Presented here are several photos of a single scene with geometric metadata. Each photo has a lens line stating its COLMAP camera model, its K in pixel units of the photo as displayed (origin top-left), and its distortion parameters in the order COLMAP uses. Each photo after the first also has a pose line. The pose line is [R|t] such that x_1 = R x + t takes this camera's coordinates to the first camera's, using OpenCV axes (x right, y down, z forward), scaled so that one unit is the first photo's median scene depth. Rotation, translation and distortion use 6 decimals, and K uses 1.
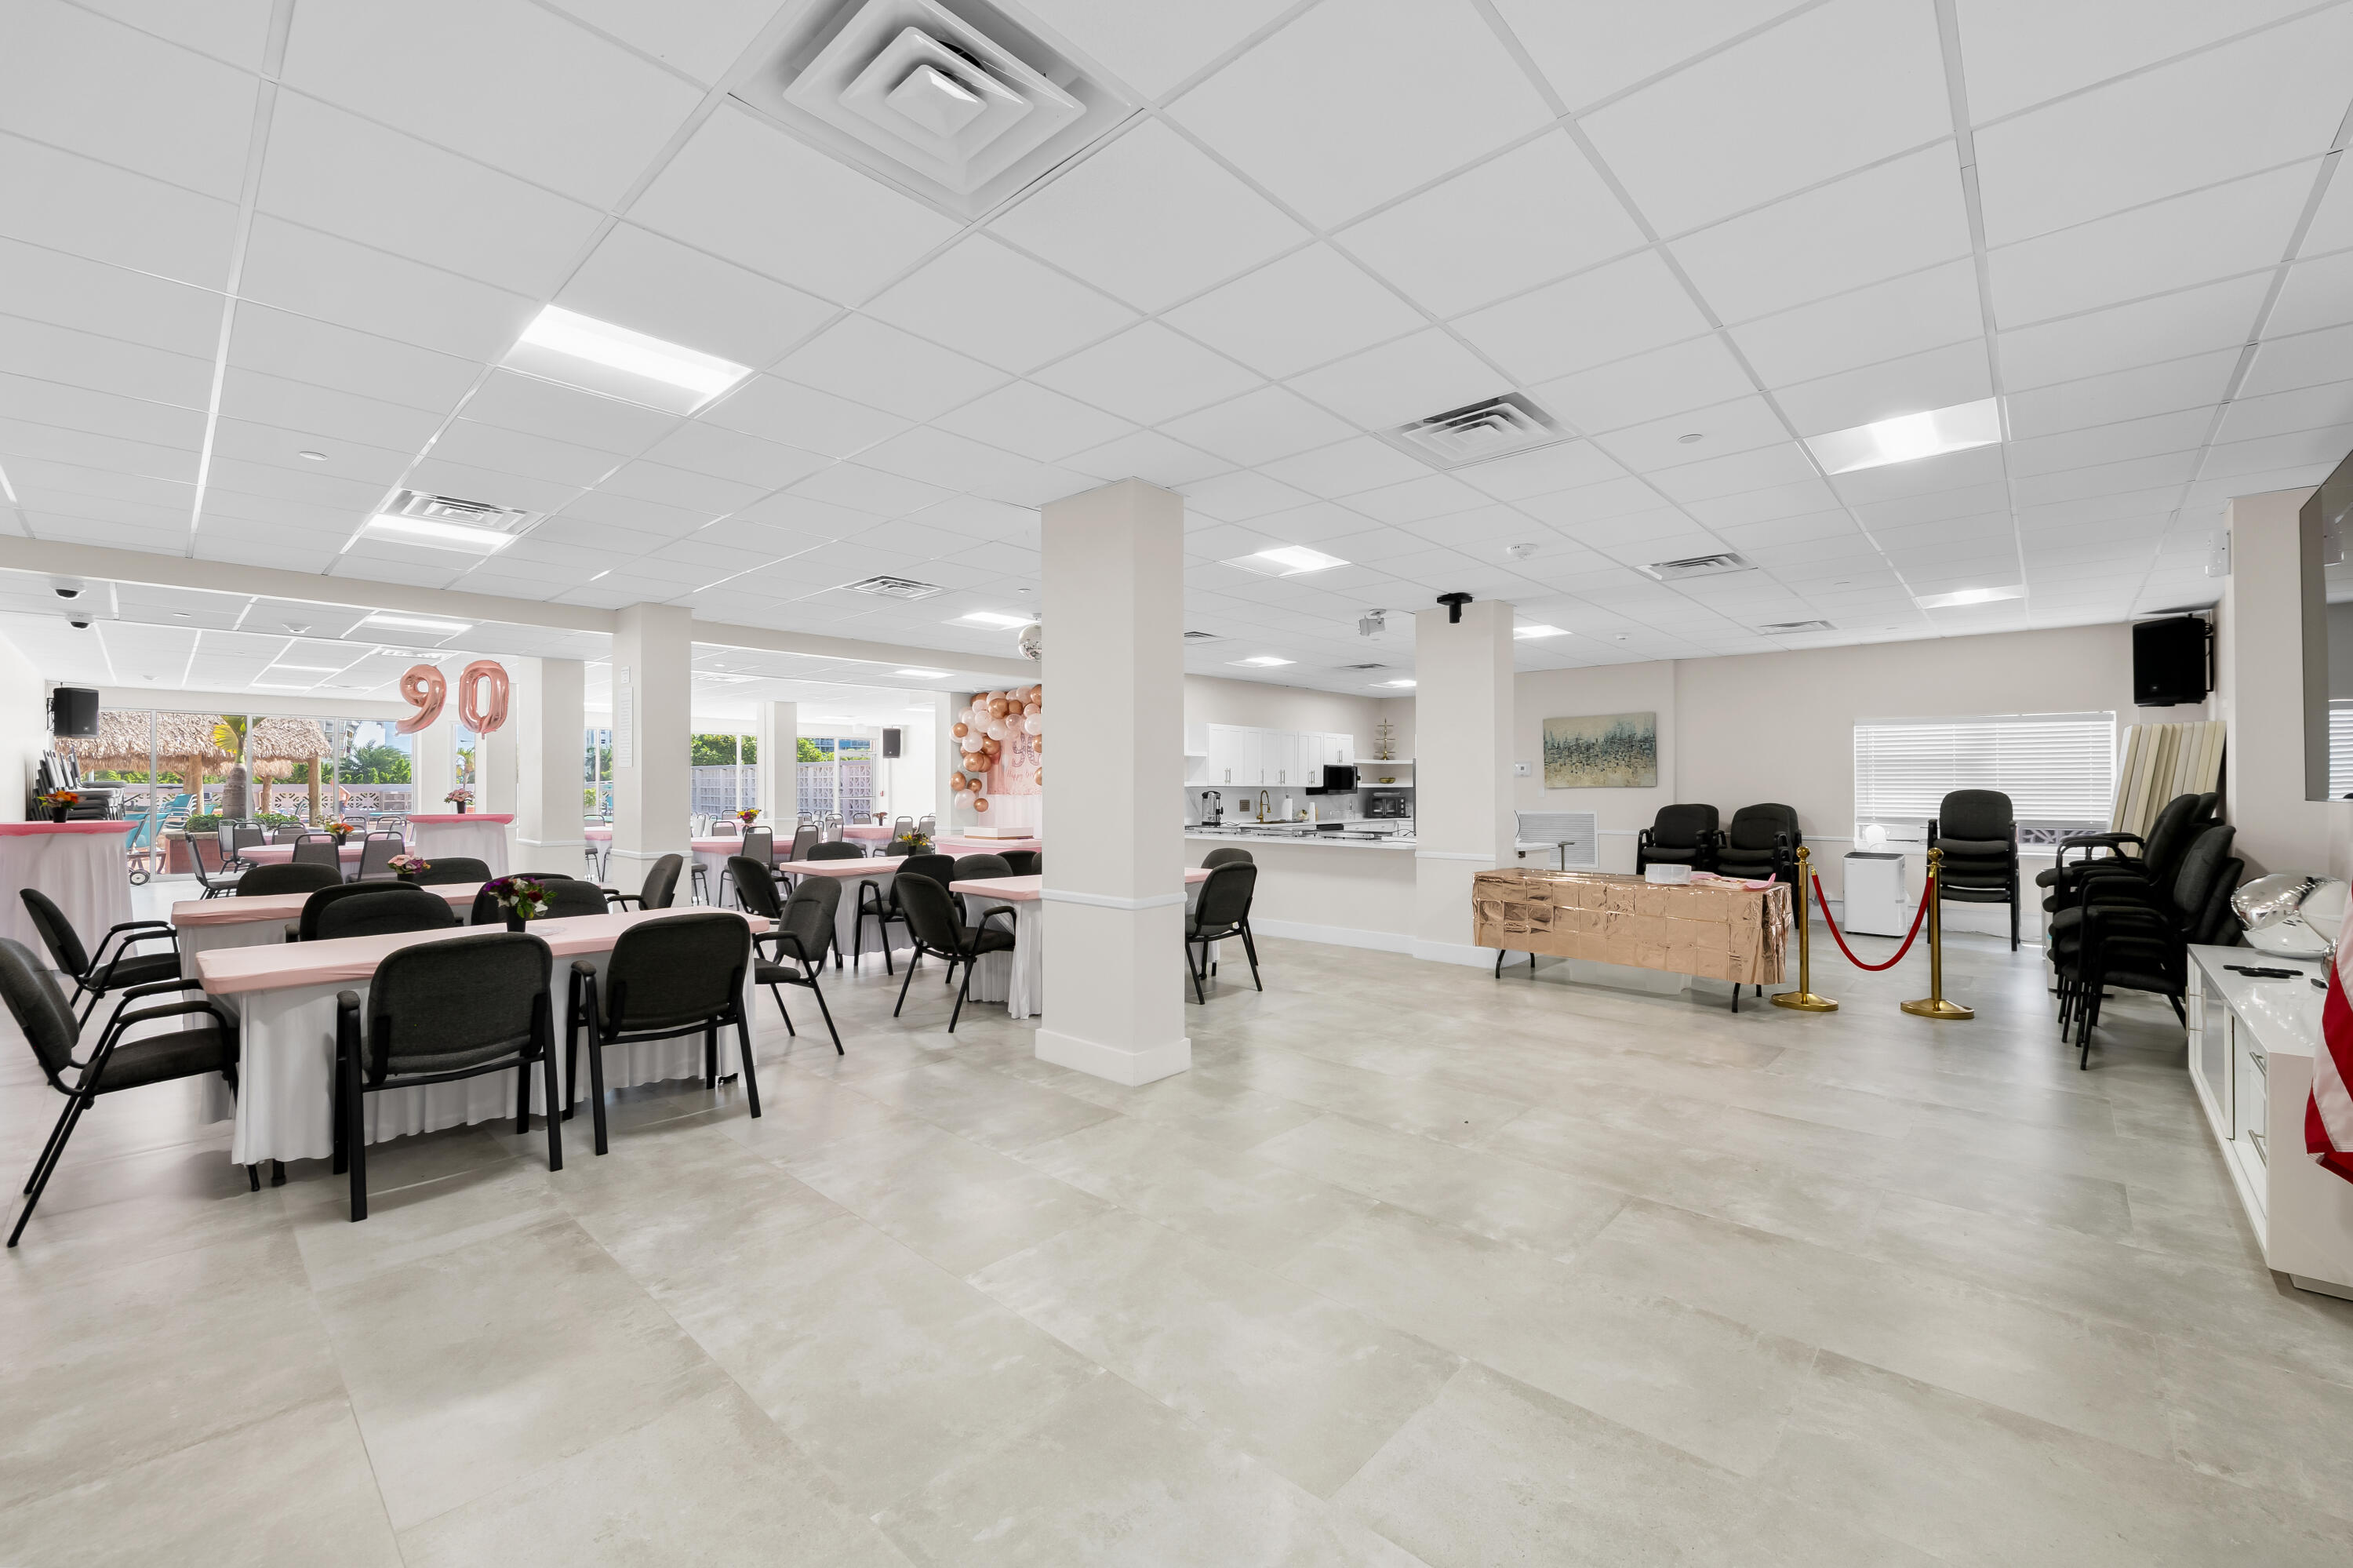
lens RADIAL K [[938.2, 0, 1182.5], [0, 938.2, 788.8], [0, 0, 1]] dist [-0.005164, -0.001010]
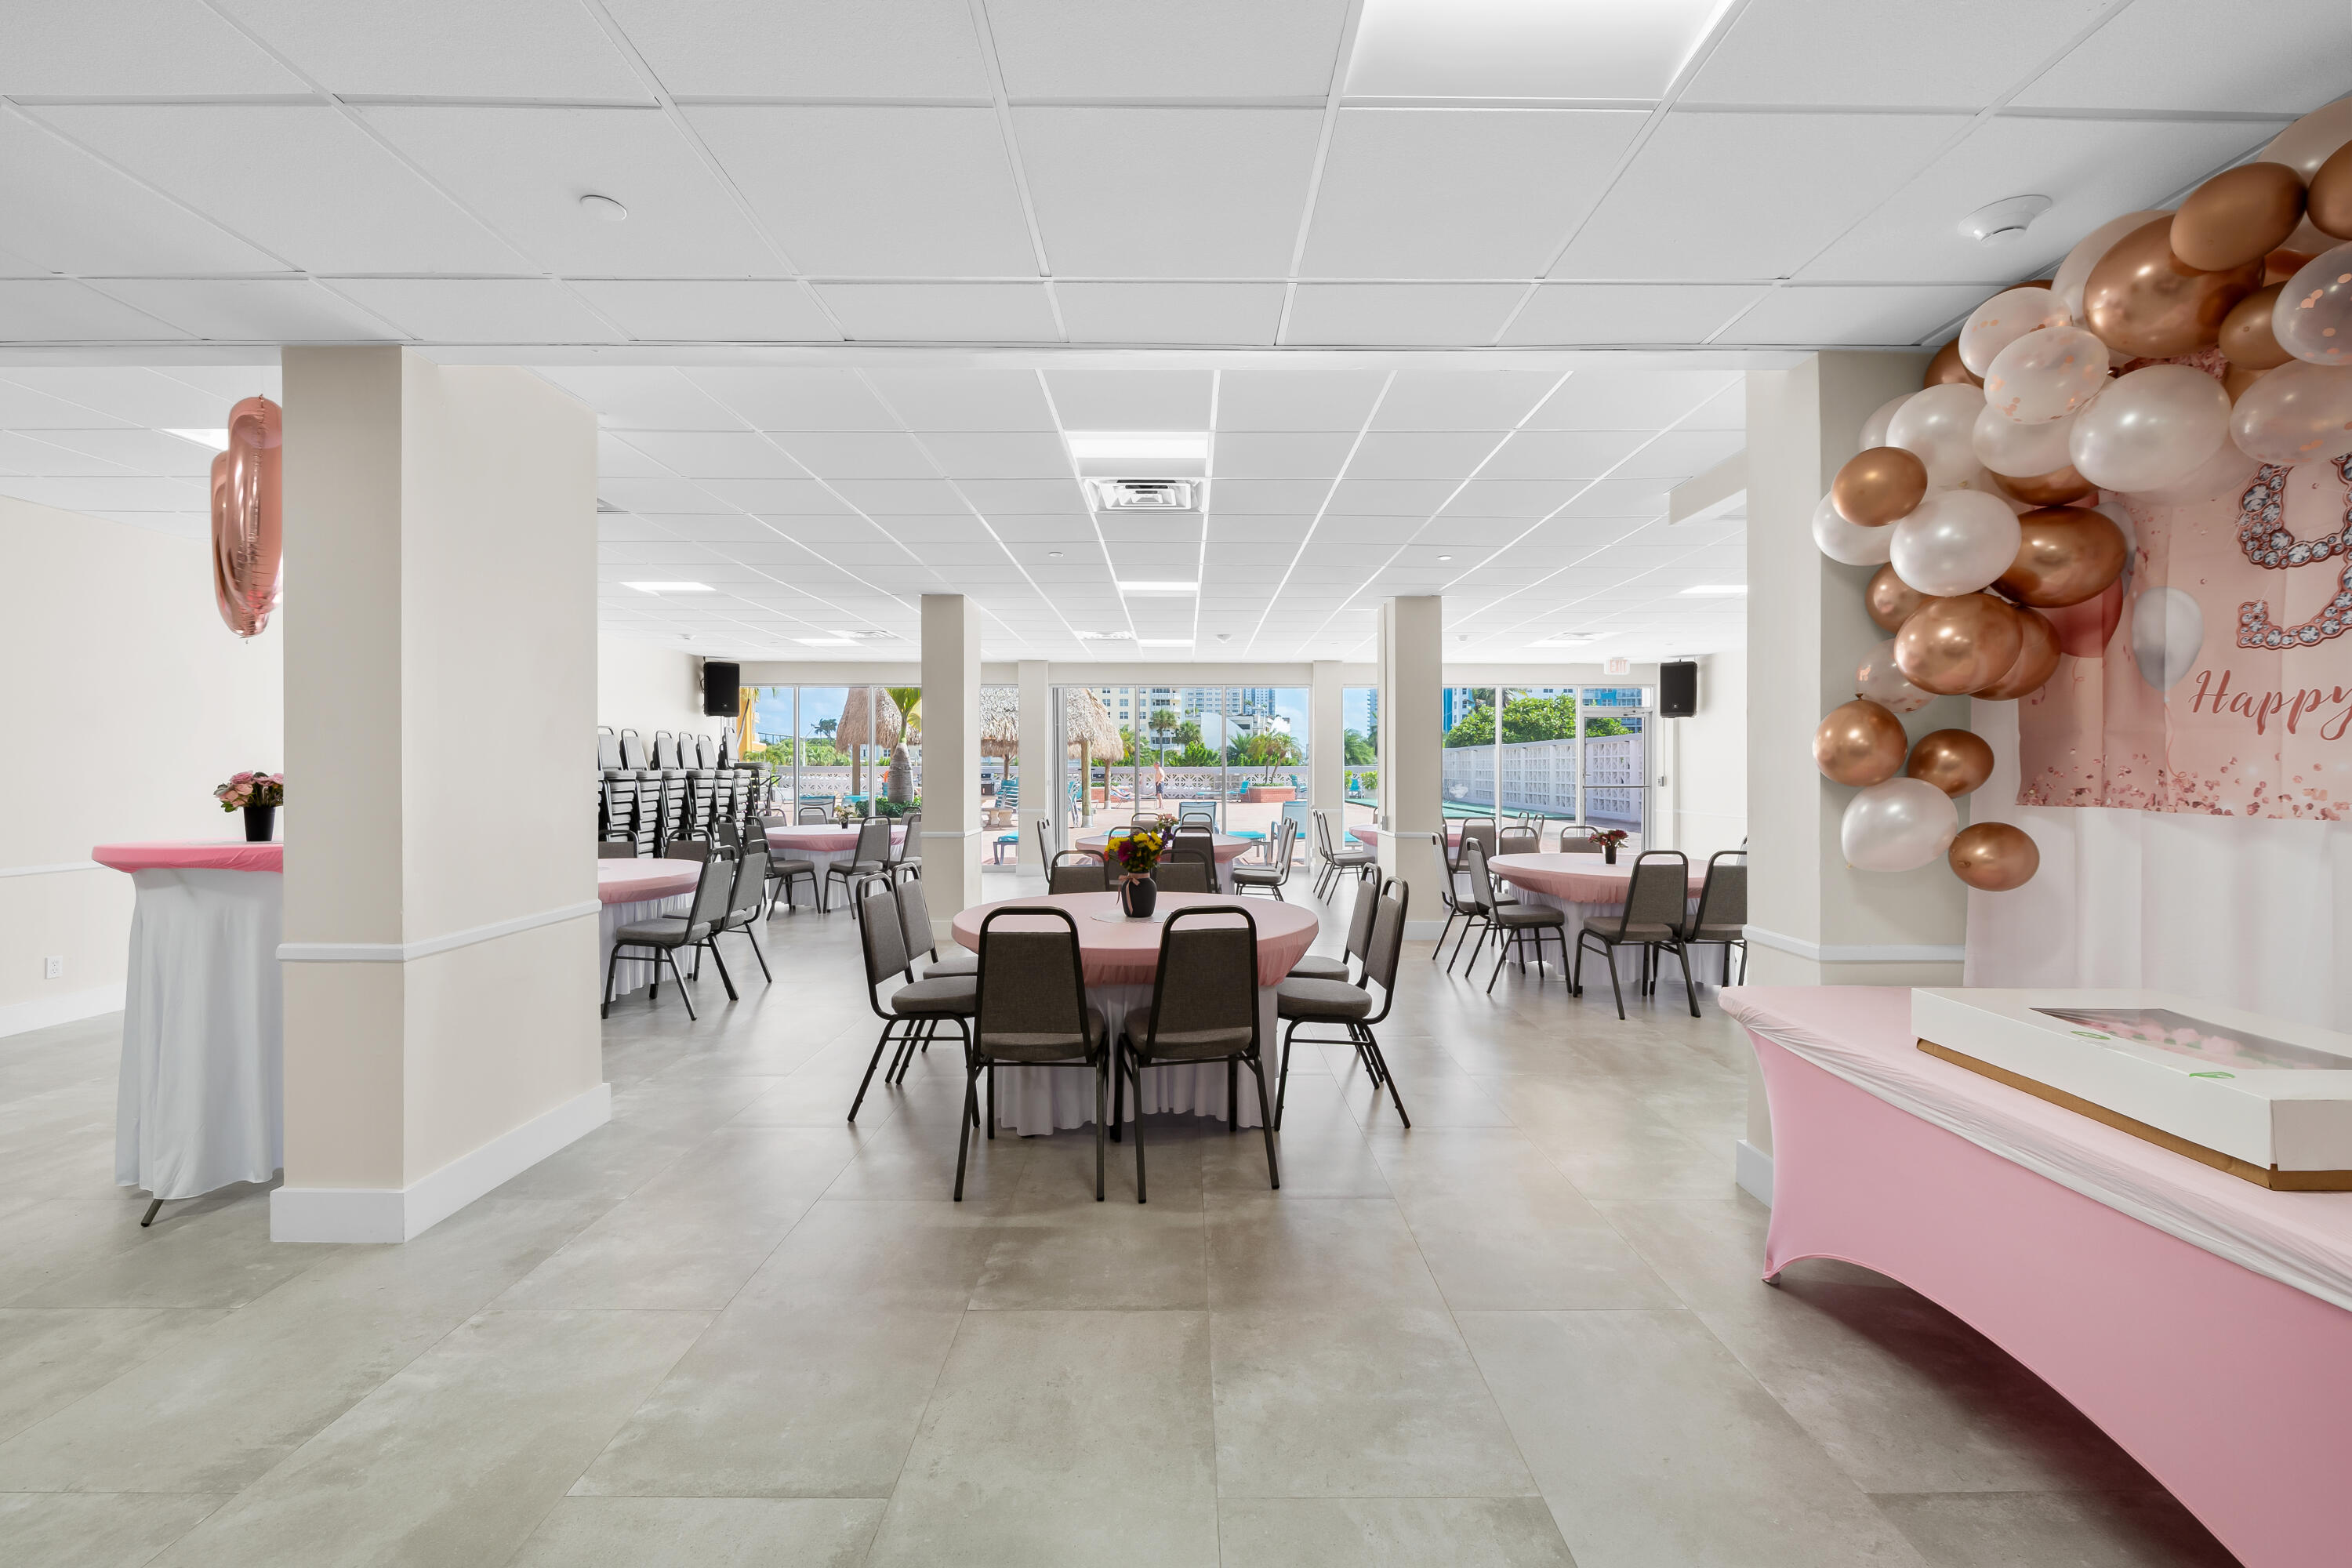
lens RADIAL K [[937.8, 0, 1186.2], [0, 937.8, 780.3], [0, 0, 1]] dist [-0.005164, -0.001010]
pose [[0.683049, 0.009767, -0.730307, -0.138317], [-0.002847, 0.999939, 0.010710, -0.000866], [0.730367, -0.005236, 0.683035, 0.544219]]
